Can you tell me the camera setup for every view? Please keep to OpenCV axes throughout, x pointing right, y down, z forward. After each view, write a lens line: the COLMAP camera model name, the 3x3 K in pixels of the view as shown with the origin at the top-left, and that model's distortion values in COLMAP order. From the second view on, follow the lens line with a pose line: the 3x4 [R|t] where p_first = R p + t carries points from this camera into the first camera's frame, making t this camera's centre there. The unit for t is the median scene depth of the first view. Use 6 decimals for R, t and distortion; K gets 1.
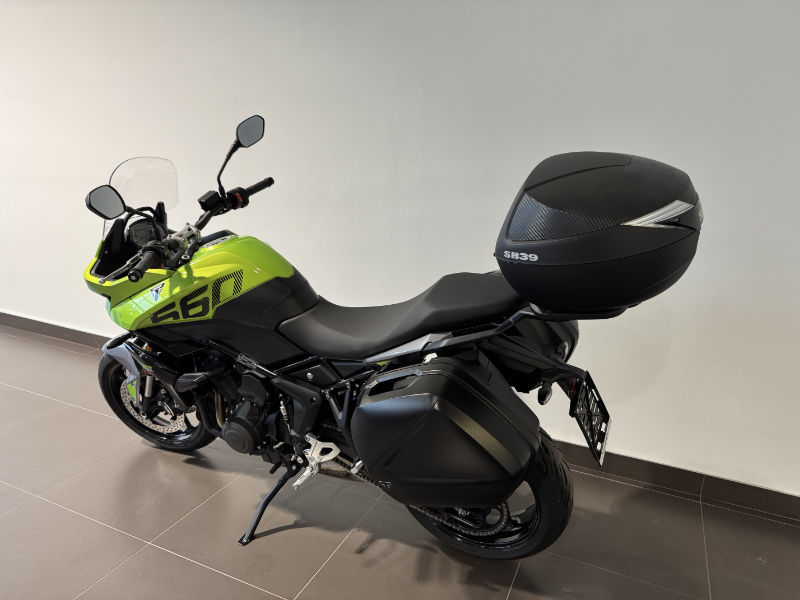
lens RADIAL K [[569.8, 0, 402.9], [0, 569.8, 304.2], [0, 0, 1]] dist [0.081311, -0.089847]
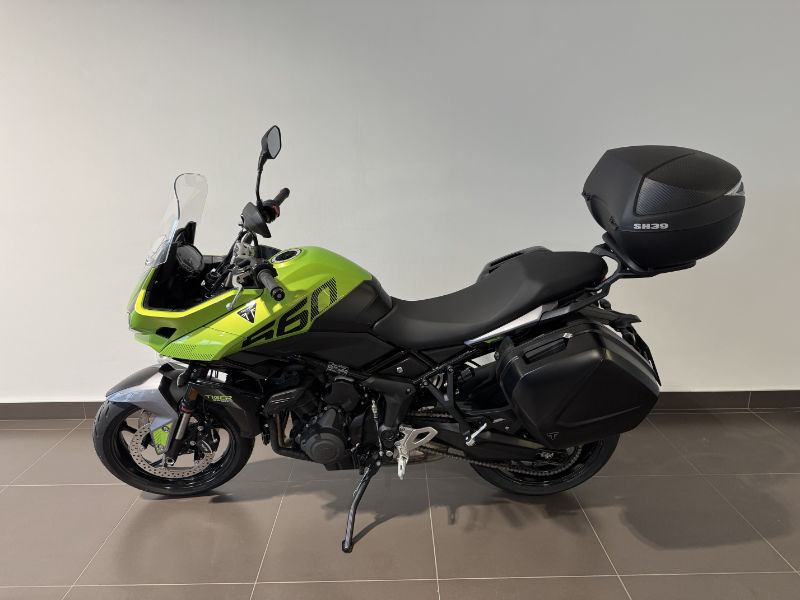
lens RADIAL K [[569.8, 0, 403.0], [0, 569.8, 299.1], [0, 0, 1]] dist [0.081311, -0.089847]
pose [[0.902921, -0.151250, 0.402315, -0.557743], [0.155484, 0.987586, 0.022328, -0.025719], [-0.400698, 0.042393, 0.915229, 0.029520]]
